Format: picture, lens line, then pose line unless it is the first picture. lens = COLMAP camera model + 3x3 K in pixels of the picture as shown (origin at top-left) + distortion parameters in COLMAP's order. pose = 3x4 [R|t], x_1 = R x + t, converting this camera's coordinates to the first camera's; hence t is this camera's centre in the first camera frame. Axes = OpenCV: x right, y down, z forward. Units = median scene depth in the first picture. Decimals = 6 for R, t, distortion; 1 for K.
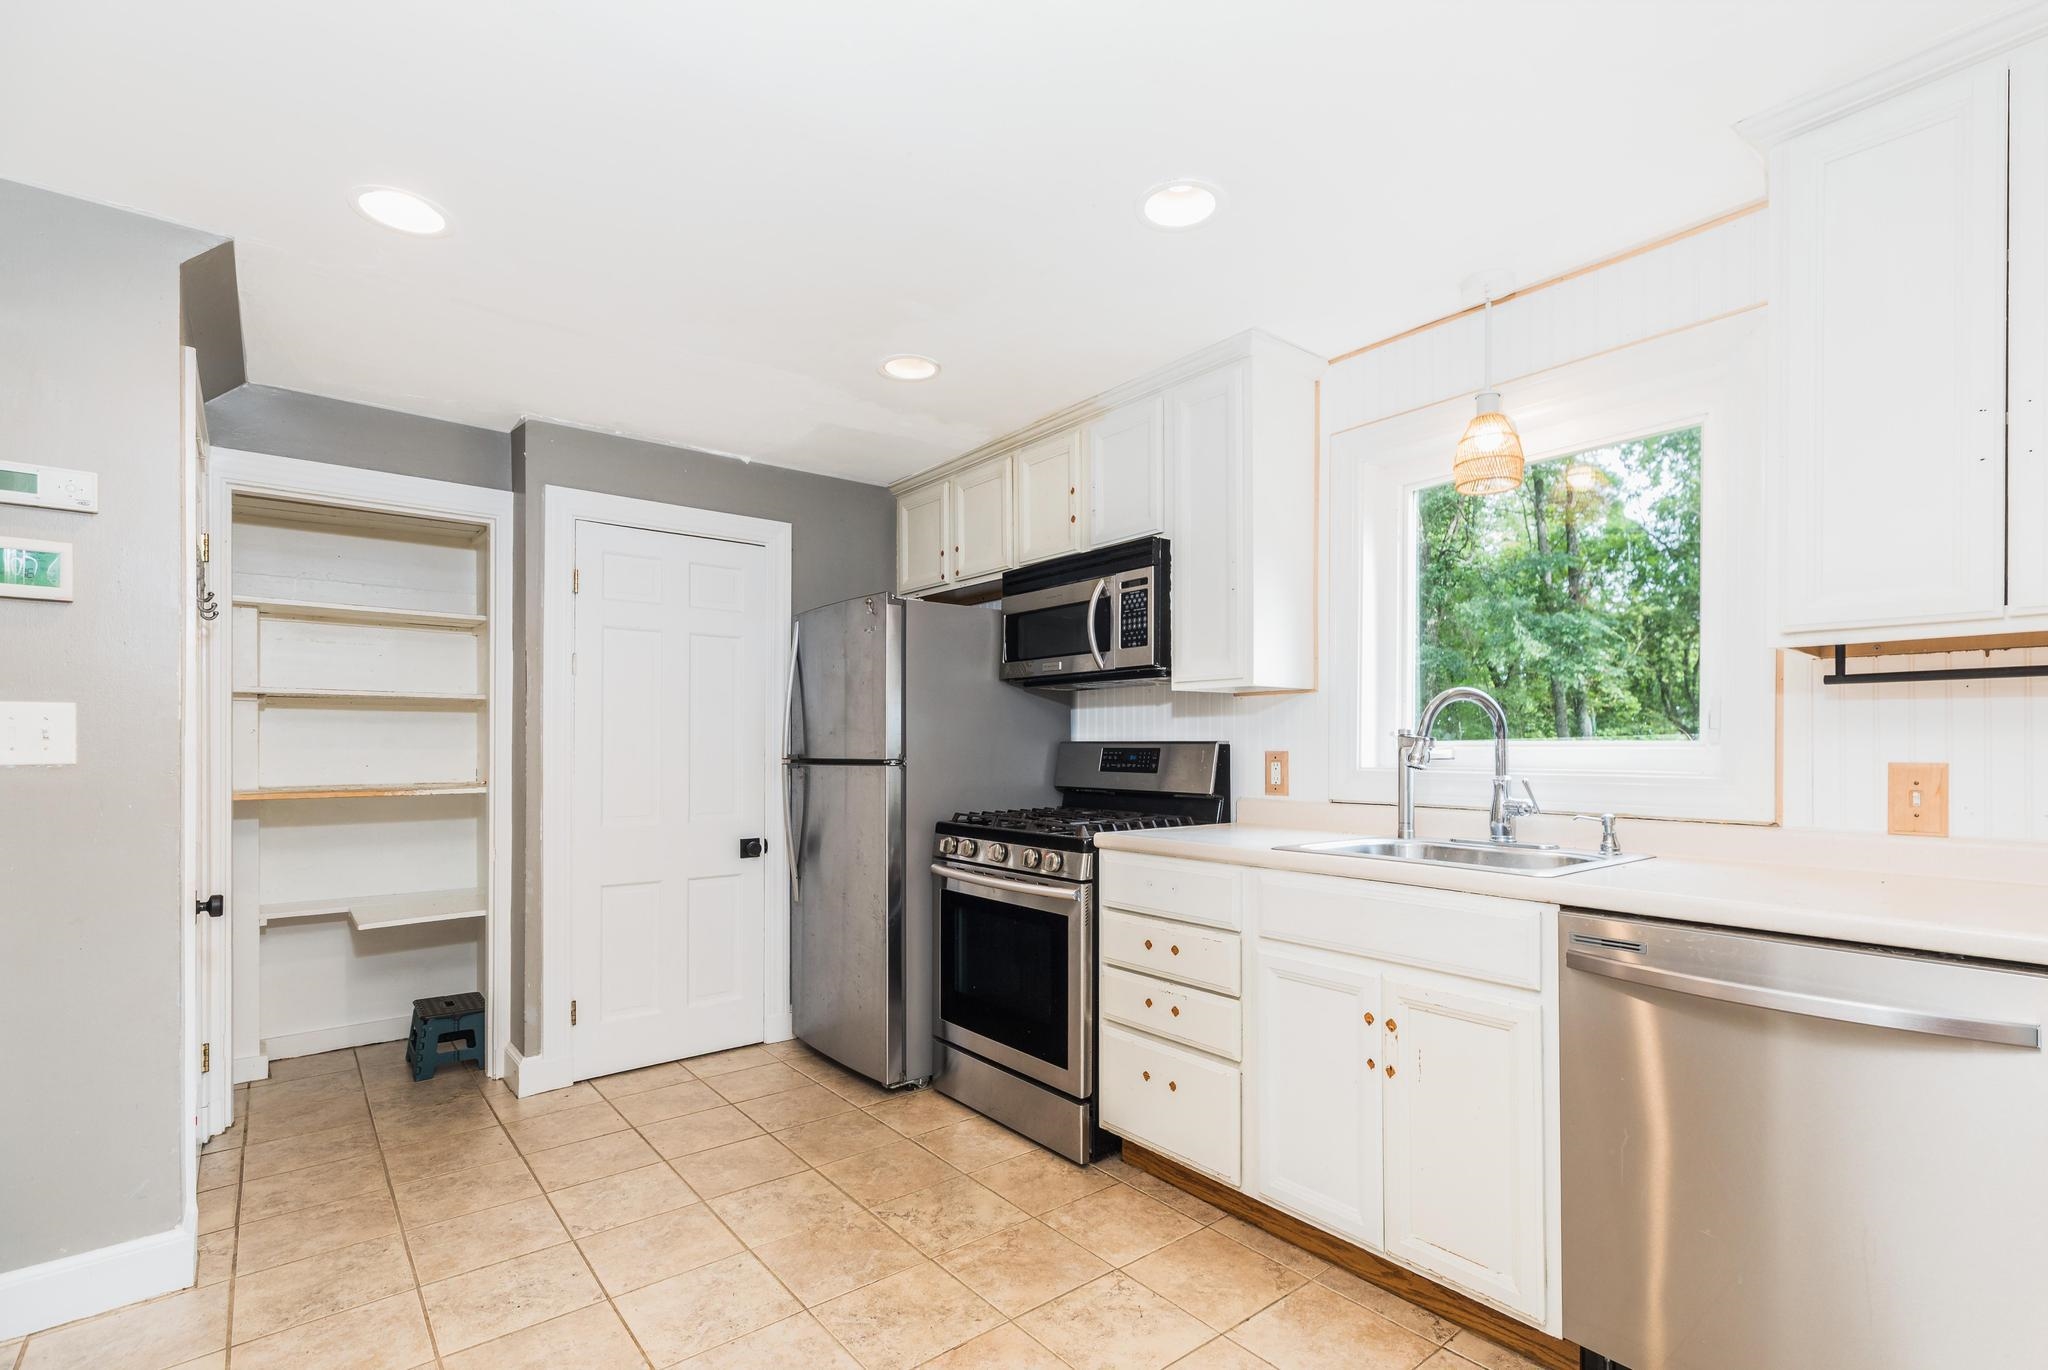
lens RADIAL K [[950.8, 0, 1048.3], [0, 950.8, 743.3], [0, 0, 1]] dist [0.009874, -0.000320]
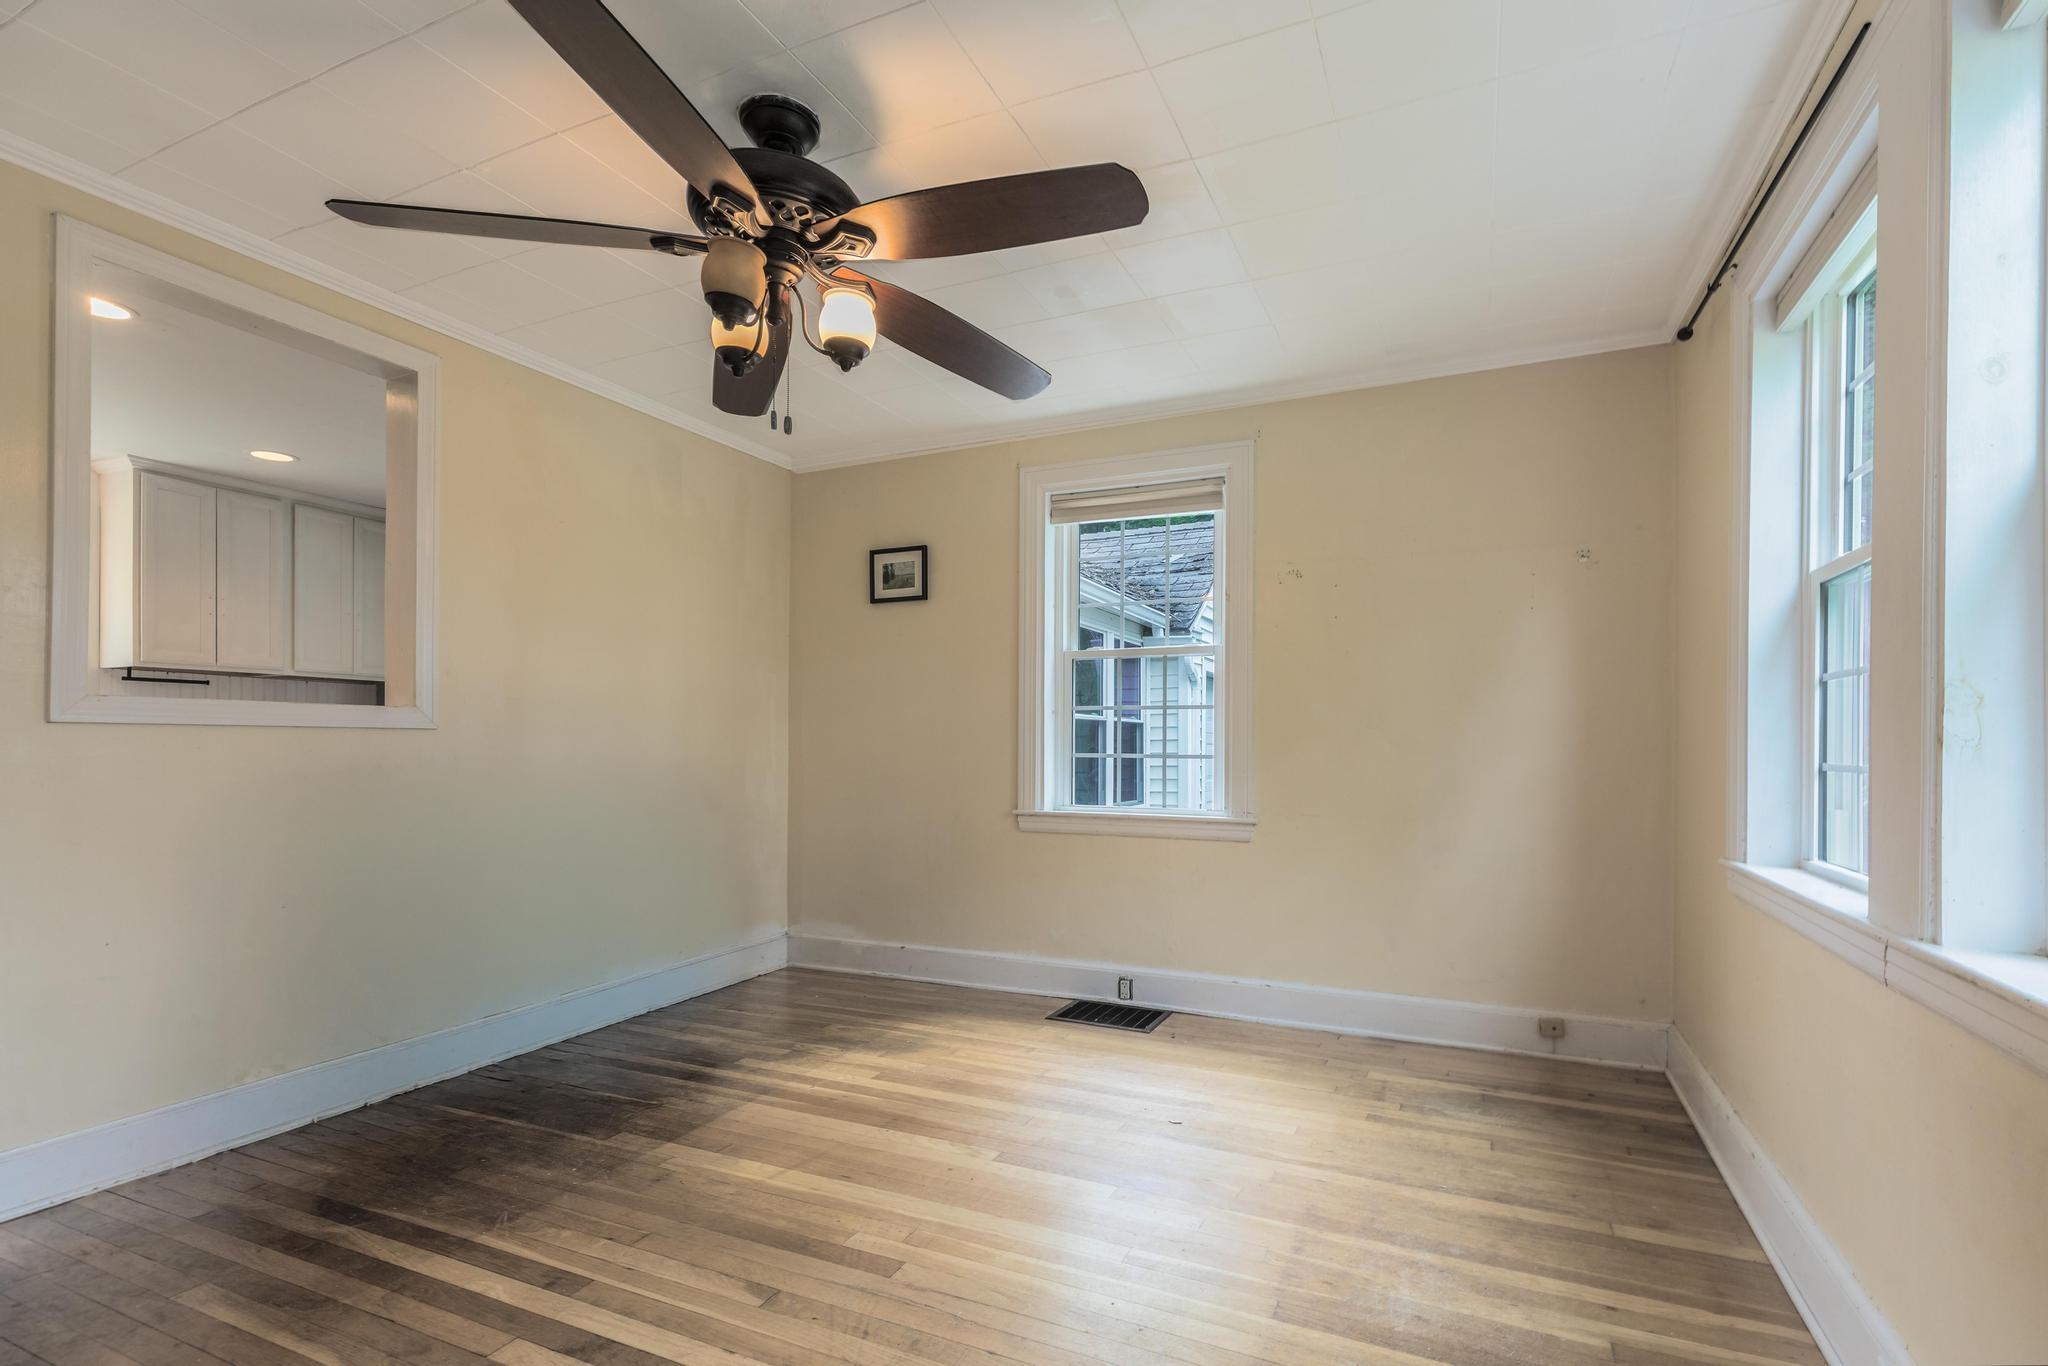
lens RADIAL K [[950.8, 0, 1047.6], [0, 950.8, 740.6], [0, 0, 1]] dist [0.009874, -0.000320]
pose [[-0.438737, 0.004596, 0.898604, -1.590003], [-0.006416, 0.999945, -0.008247, 0.064054], [-0.898593, -0.009384, -0.438683, -0.046053]]
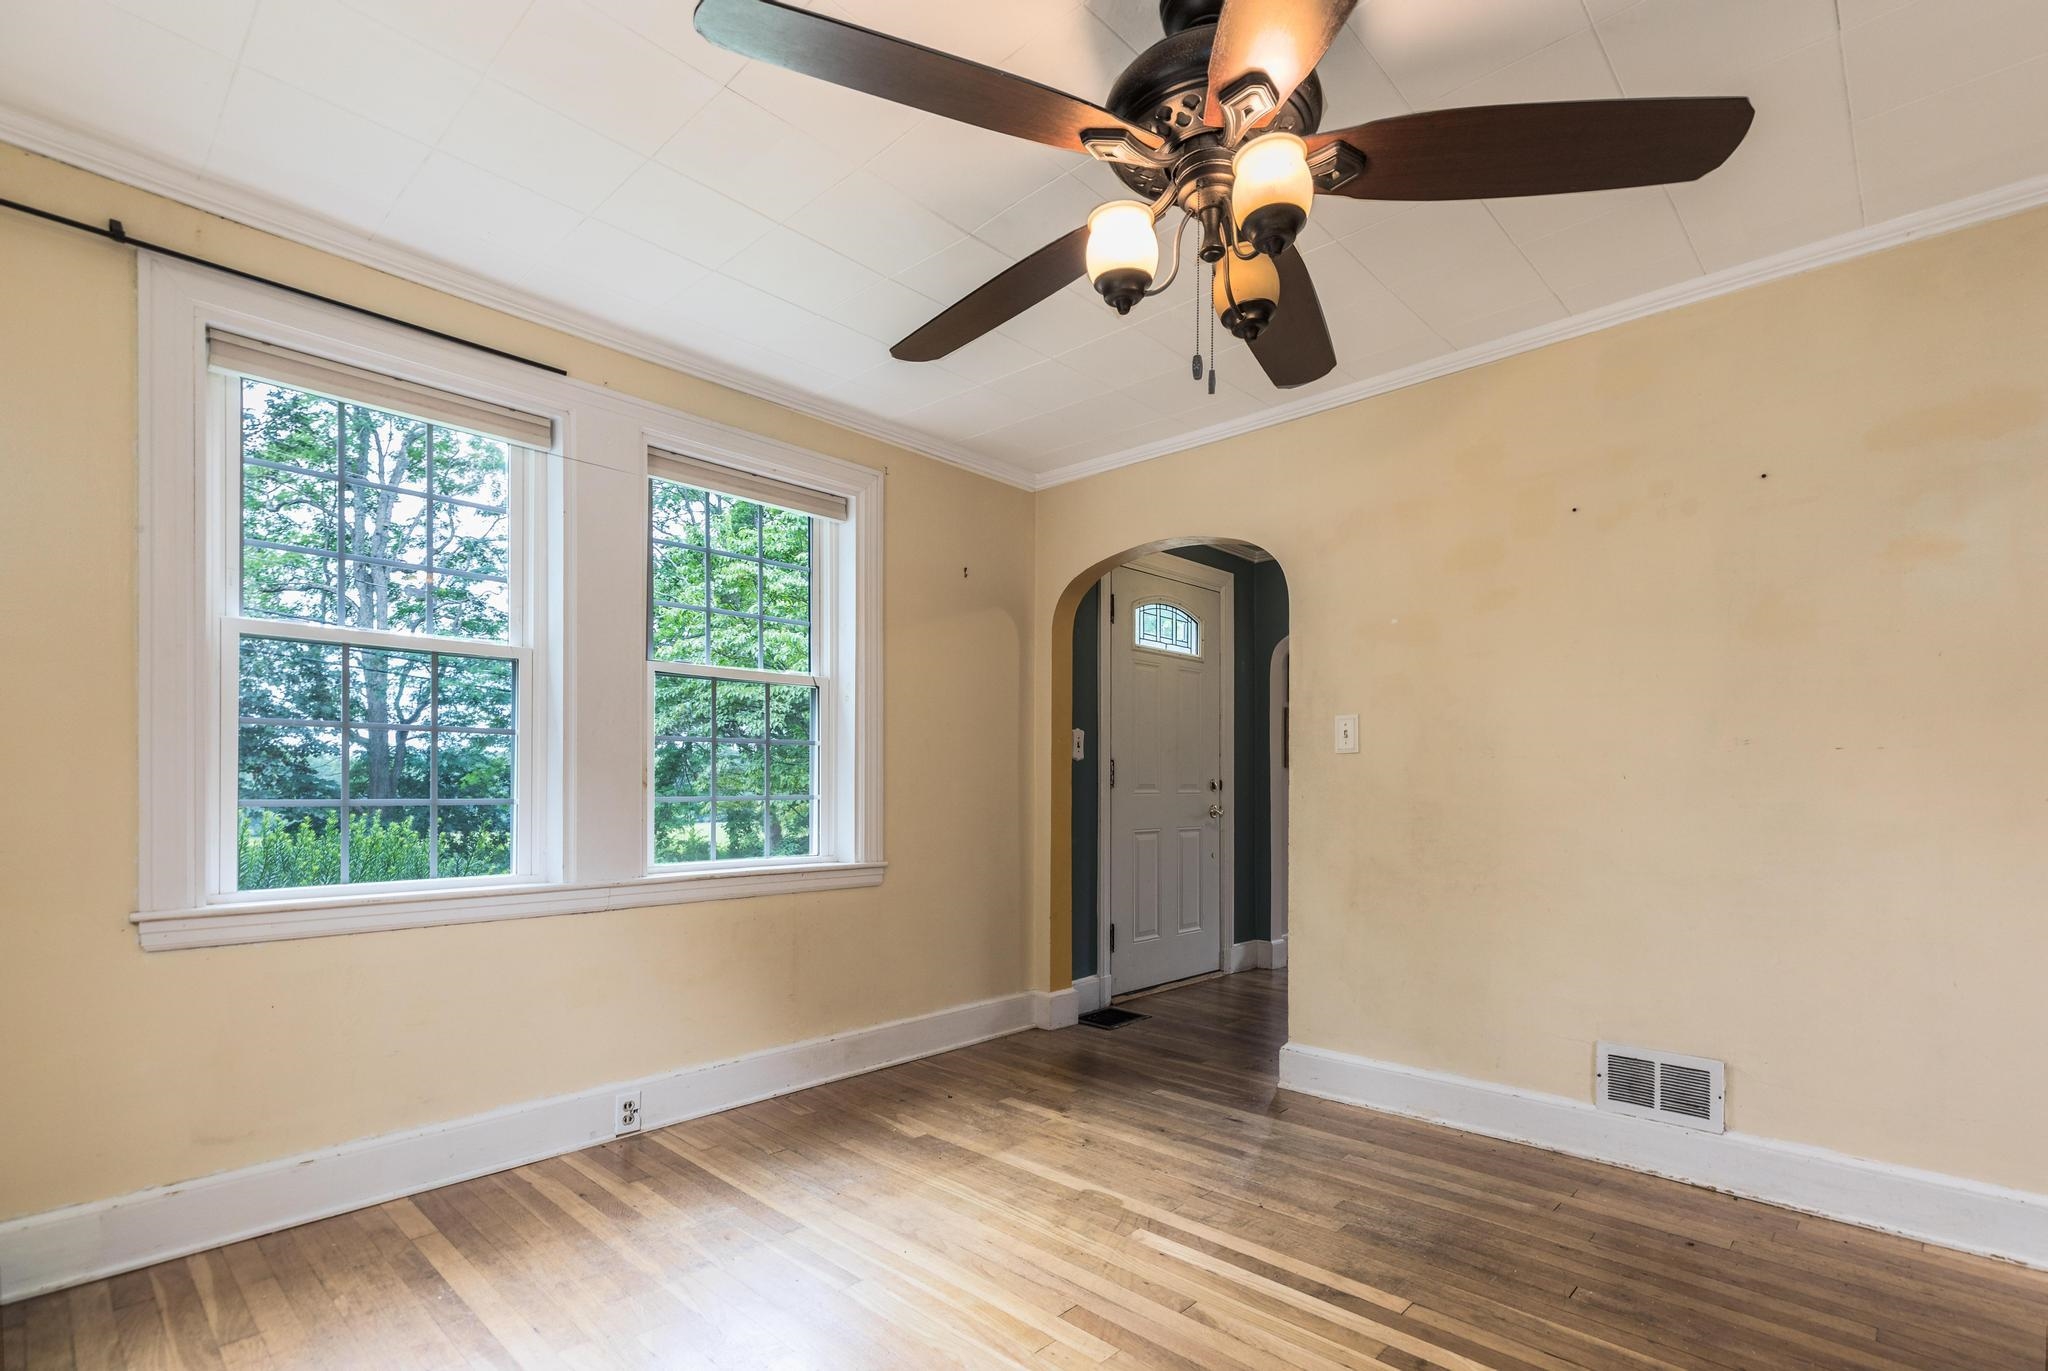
lens RADIAL K [[950.8, 0, 1046.0], [0, 950.8, 796.6], [0, 0, 1]] dist [0.009874, -0.000320]
pose [[0.134324, 0.012491, -0.990859, -0.316180], [0.000445, 0.999920, 0.012666, 0.056925], [0.990937, -0.002143, 0.134307, -0.344954]]
